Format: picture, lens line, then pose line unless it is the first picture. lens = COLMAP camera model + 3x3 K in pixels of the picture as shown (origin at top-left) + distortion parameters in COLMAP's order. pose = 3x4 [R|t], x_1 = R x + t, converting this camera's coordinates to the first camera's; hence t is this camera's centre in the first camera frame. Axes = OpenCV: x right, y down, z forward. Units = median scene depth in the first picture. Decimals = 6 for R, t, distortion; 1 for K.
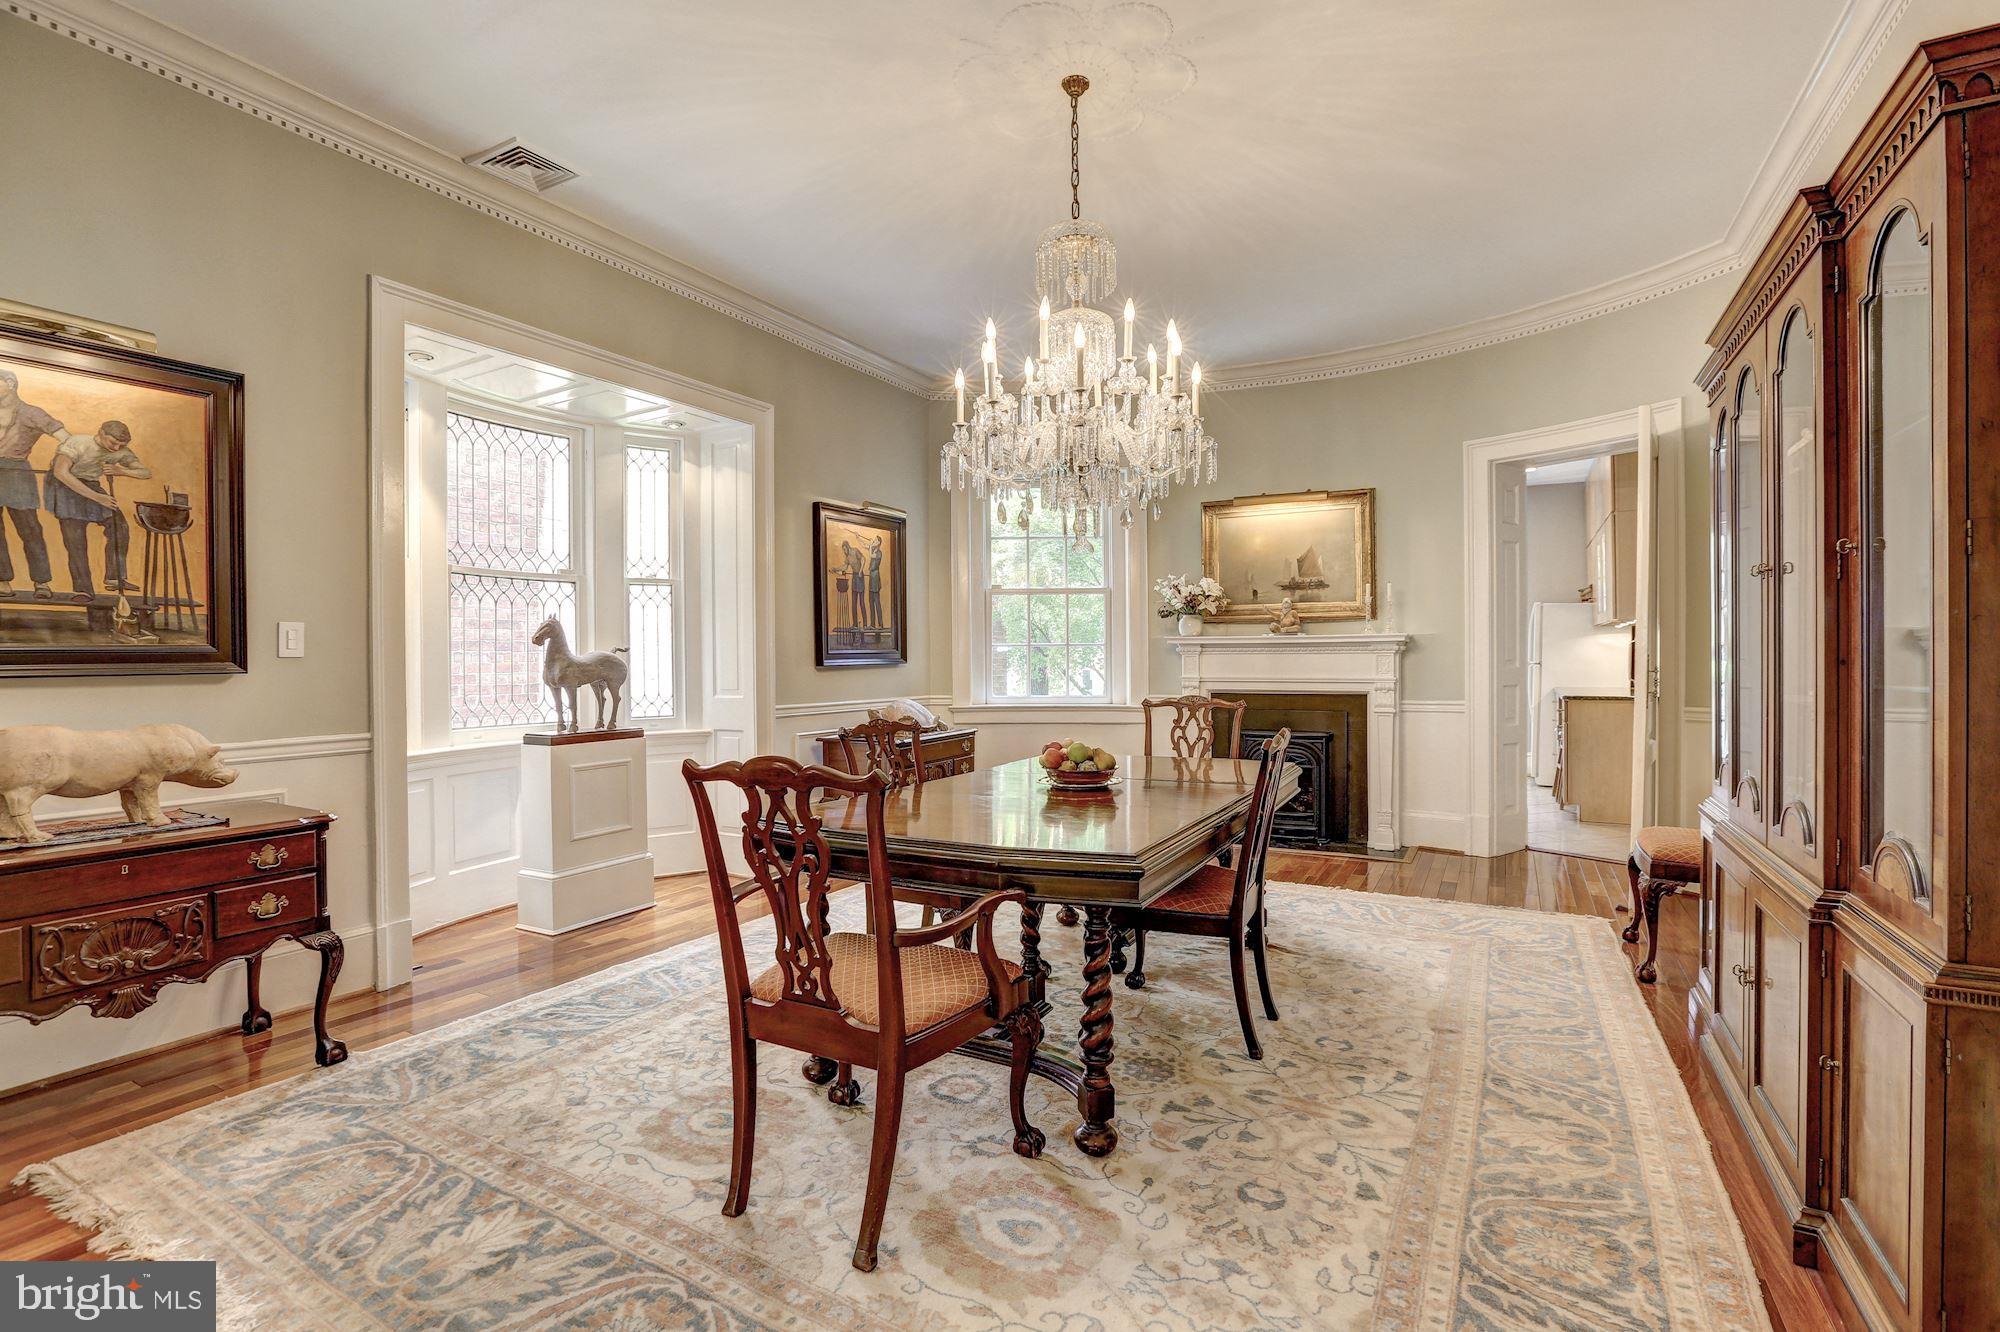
lens RADIAL K [[927.9, 0, 956.3], [0, 927.9, 653.0], [0, 0, 1]] dist [-0.000277, 0.000340]
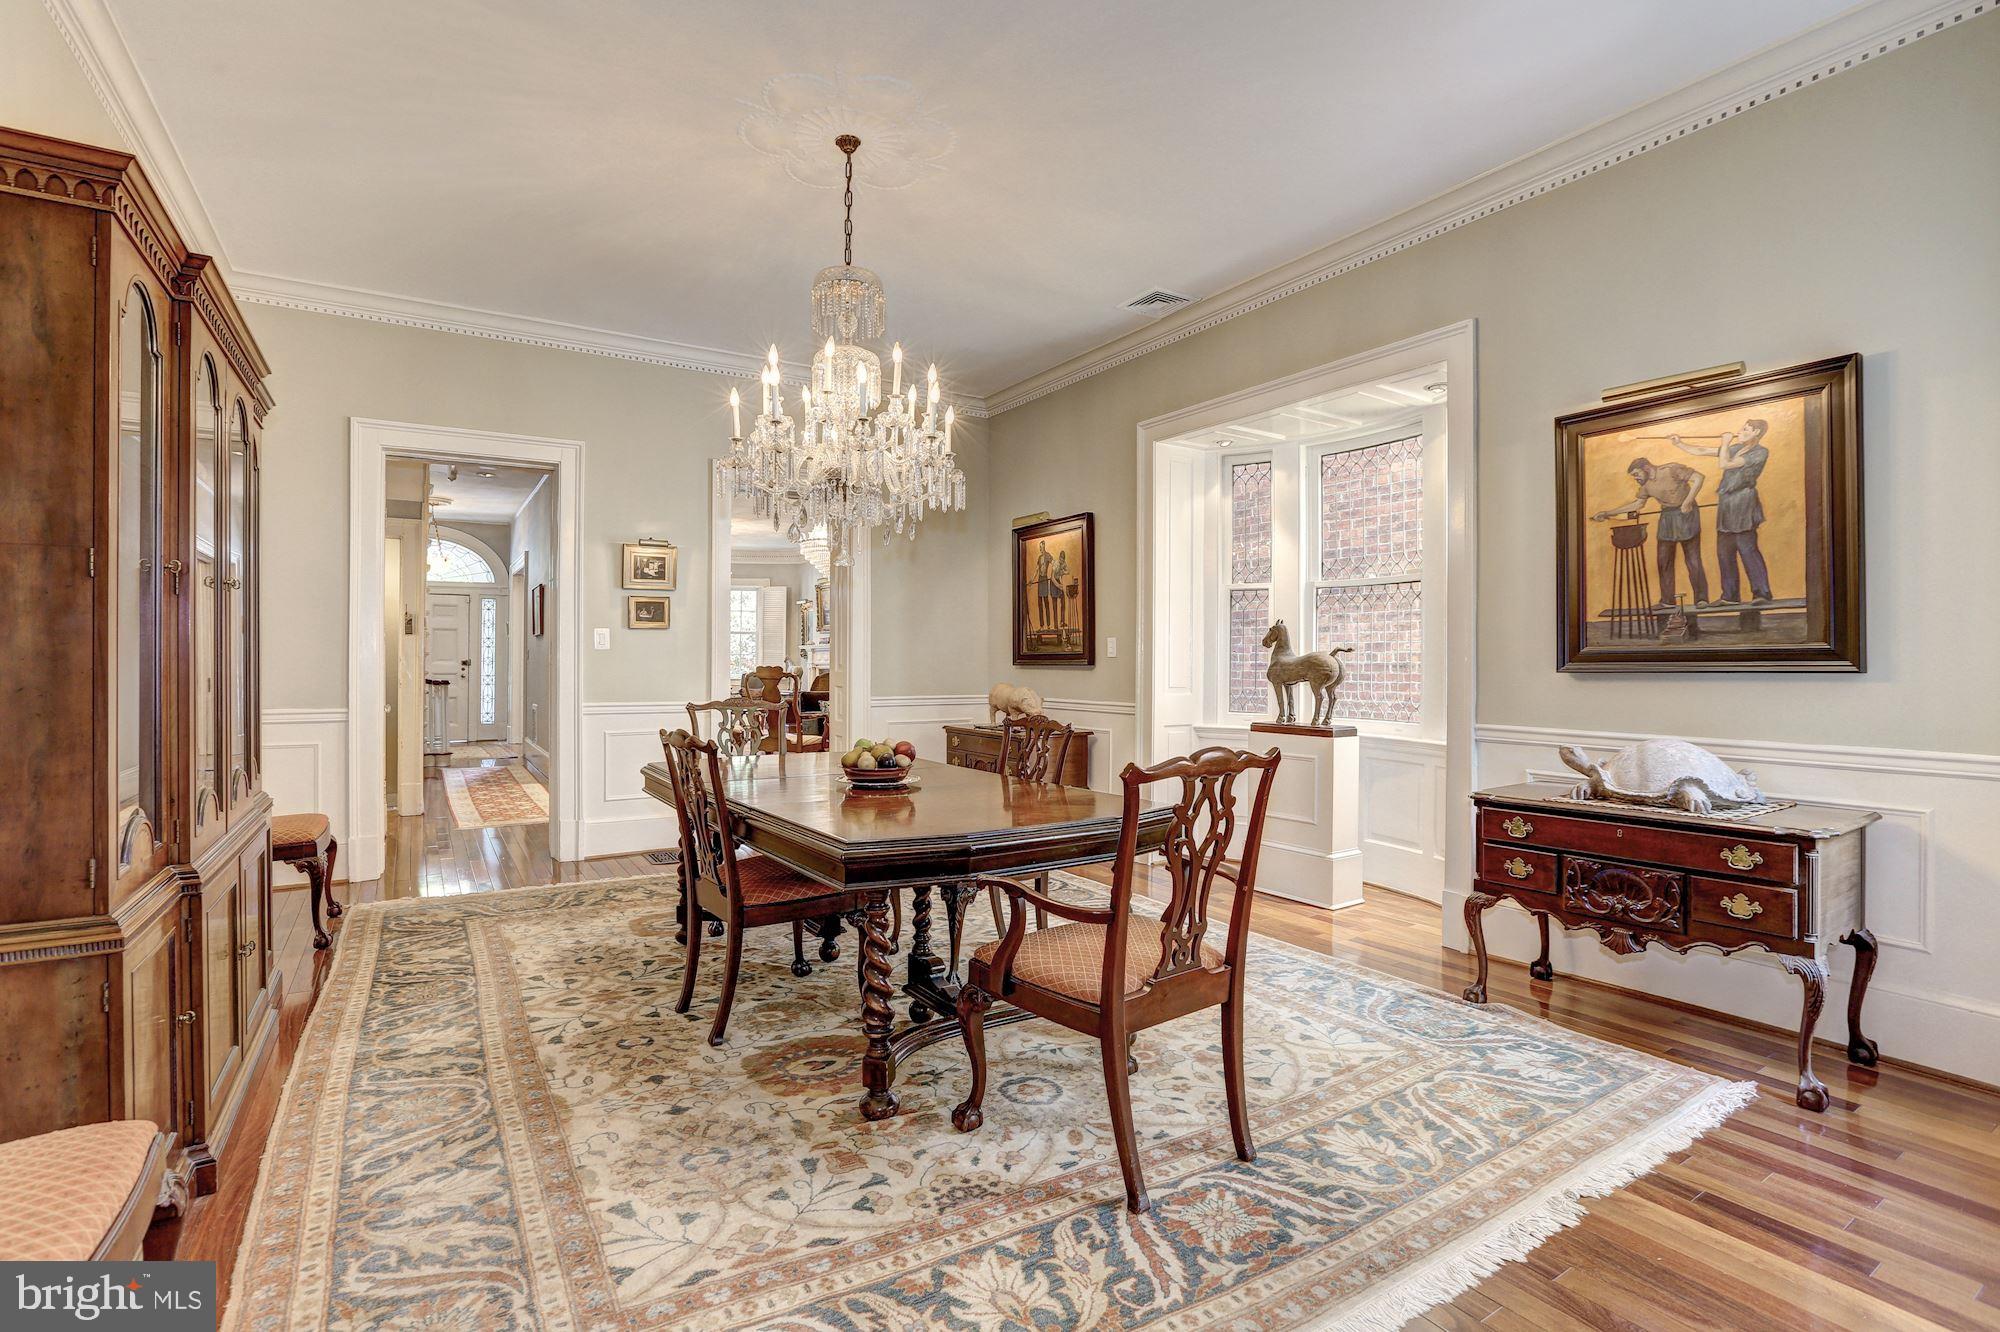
lens RADIAL K [[880.7, 0, 1000.0], [0, 880.7, 666.0], [0, 0, 1]] dist [-0.021347, 0.000305]
pose [[-0.423884, 0.013484, -0.905616, 0.596604], [0.003175, 0.999905, 0.013402, -0.000121], [0.905711, 0.002806, -0.423886, 0.959725]]
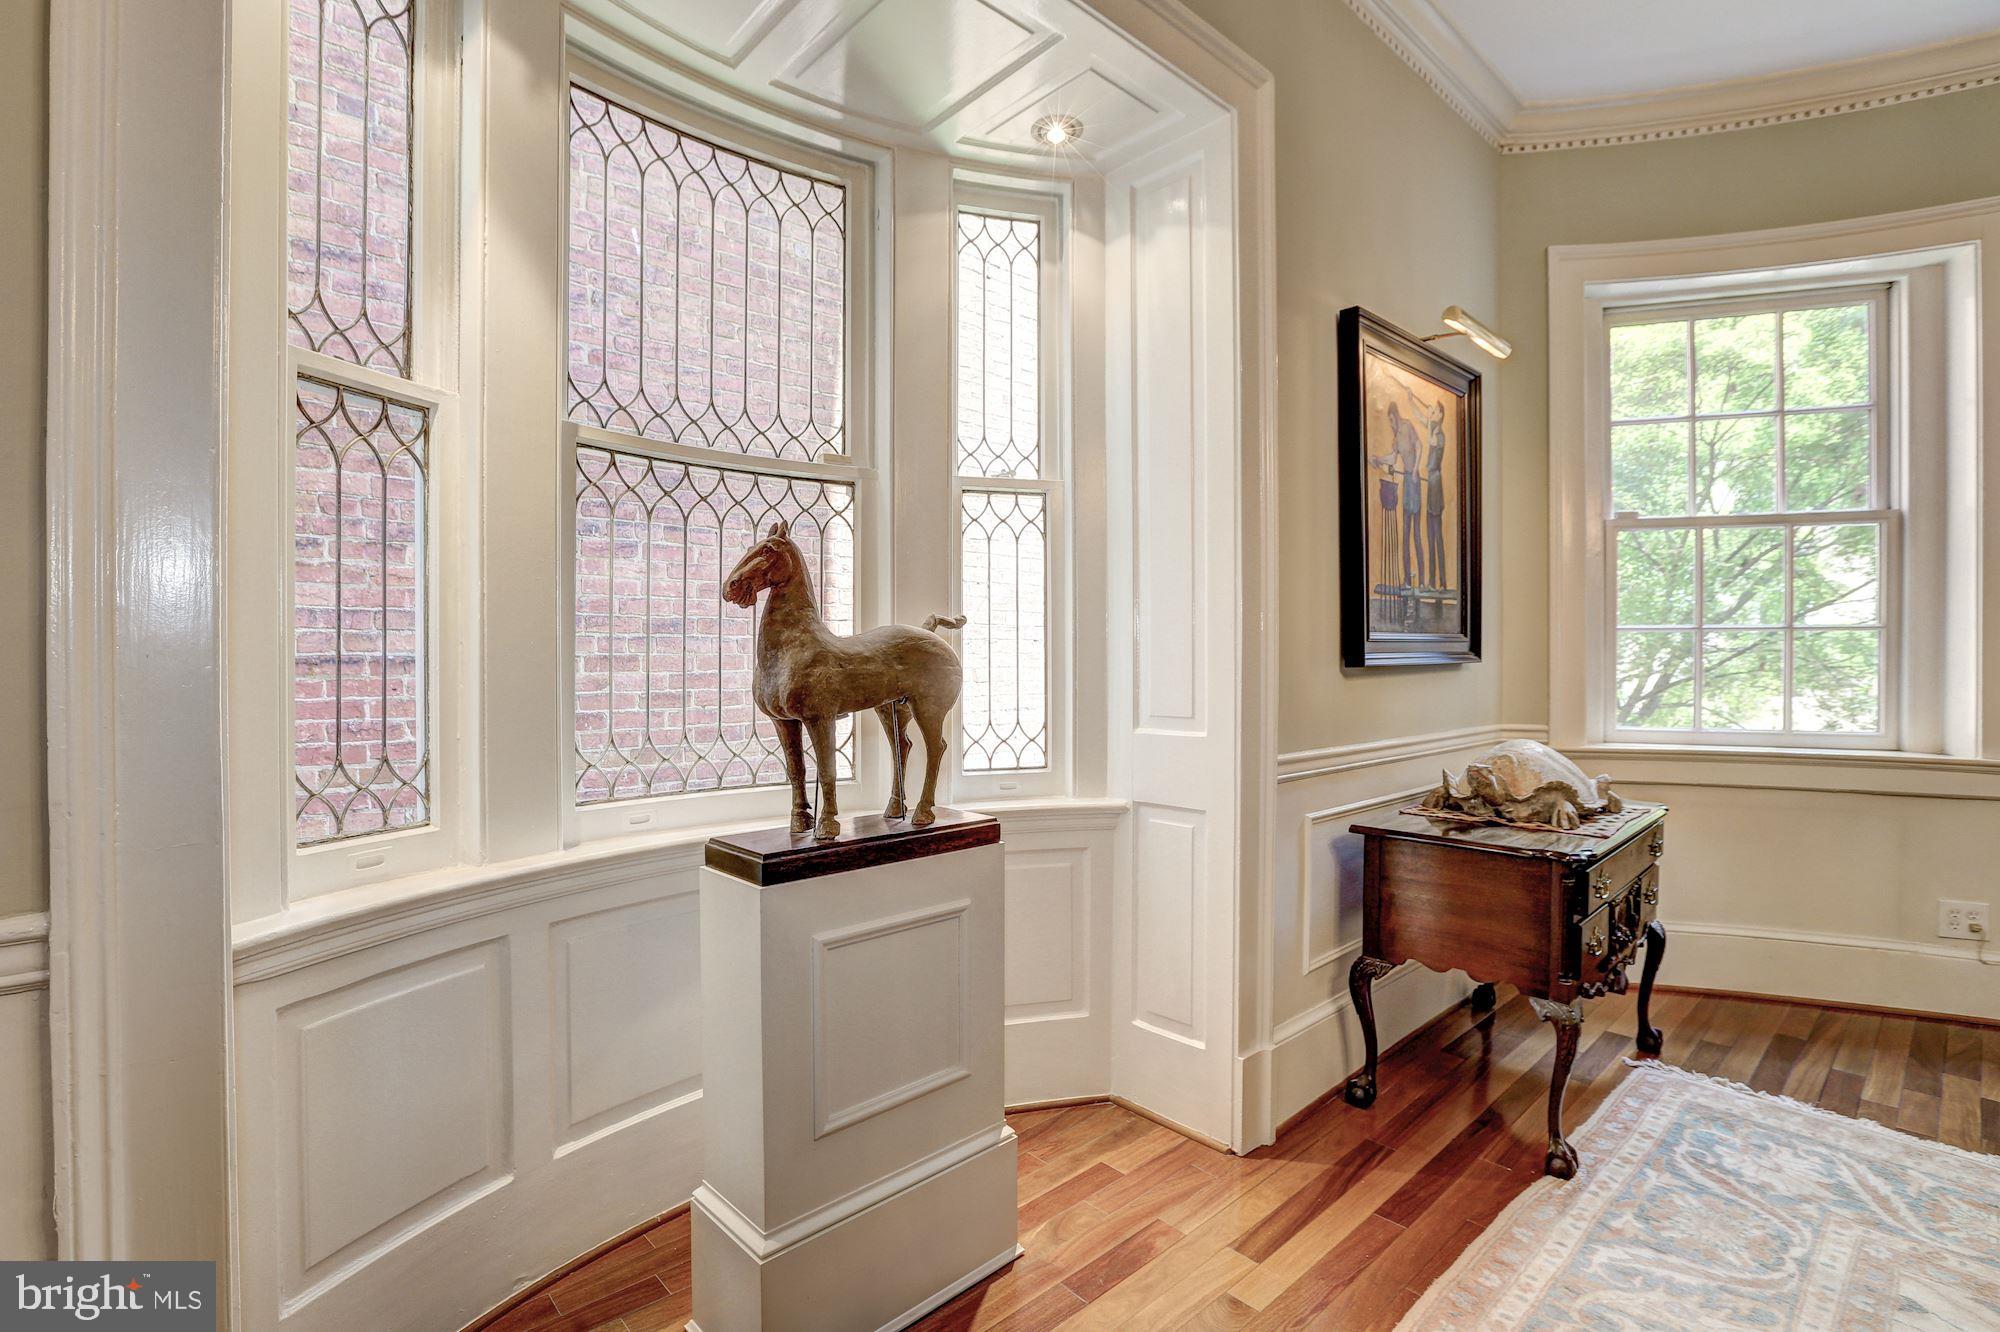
lens RADIAL K [[880.7, 0, 1000.0], [0, 880.7, 666.0], [0, 0, 1]] dist [-0.021347, 0.000305]
pose [[0.962130, 0.011008, -0.272370, -0.208855], [-0.006221, 0.999811, 0.018433, 0.007392], [0.272521, -0.016041, 0.962016, 0.567734]]
